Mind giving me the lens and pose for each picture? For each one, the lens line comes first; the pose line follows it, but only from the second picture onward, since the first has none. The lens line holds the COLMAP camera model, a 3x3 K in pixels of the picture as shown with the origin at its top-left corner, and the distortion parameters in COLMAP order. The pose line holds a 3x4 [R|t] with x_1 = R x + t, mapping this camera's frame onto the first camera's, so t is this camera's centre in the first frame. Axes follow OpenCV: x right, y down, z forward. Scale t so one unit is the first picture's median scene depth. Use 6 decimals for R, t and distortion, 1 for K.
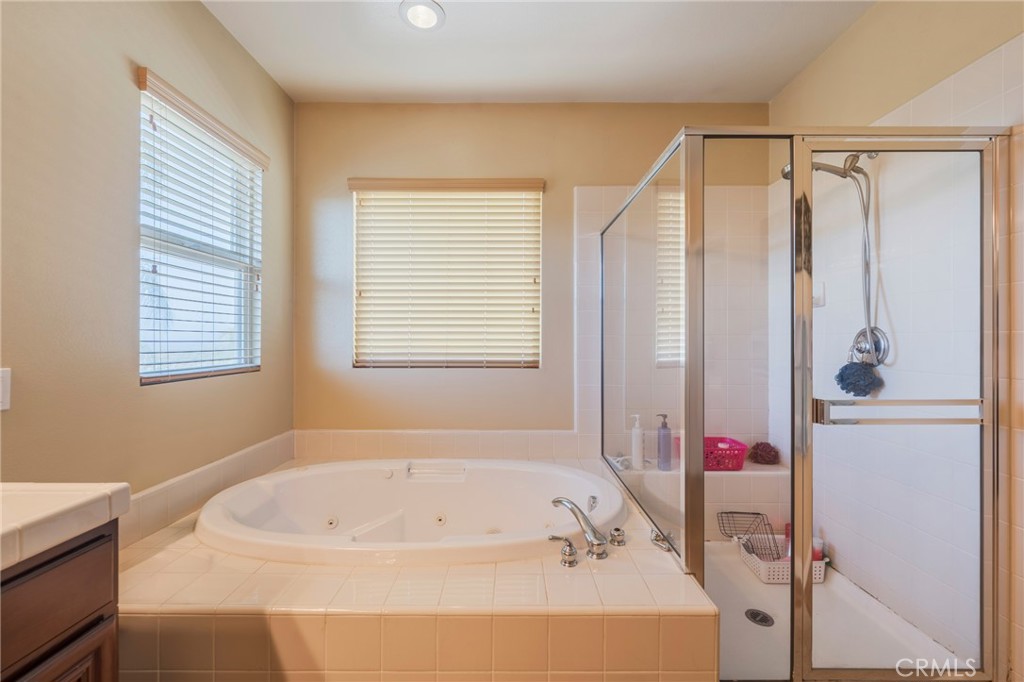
lens RADIAL K [[414.9, 0, 519.1], [0, 414.9, 338.8], [0, 0, 1]] dist [-0.007705, -0.000357]
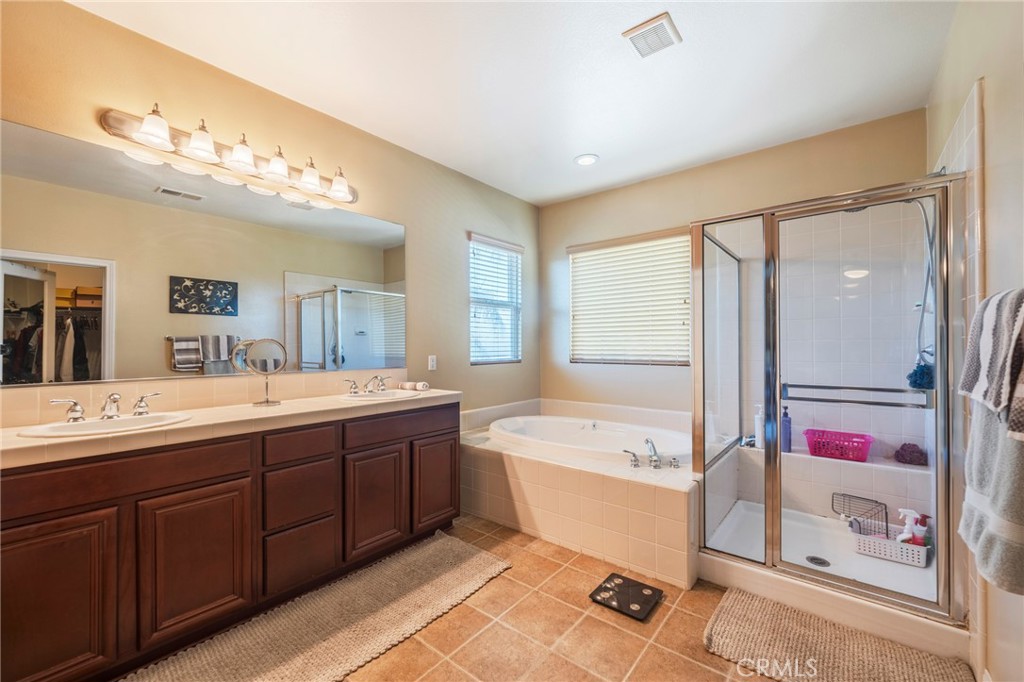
lens RADIAL K [[414.9, 0, 510.9], [0, 414.9, 343.7], [0, 0, 1]] dist [-0.007705, -0.000357]
pose [[0.770912, -0.007404, -0.636898, 0.531717], [0.006417, 0.999972, -0.003858, -0.000450], [0.636909, -0.001113, 0.770938, -0.471532]]
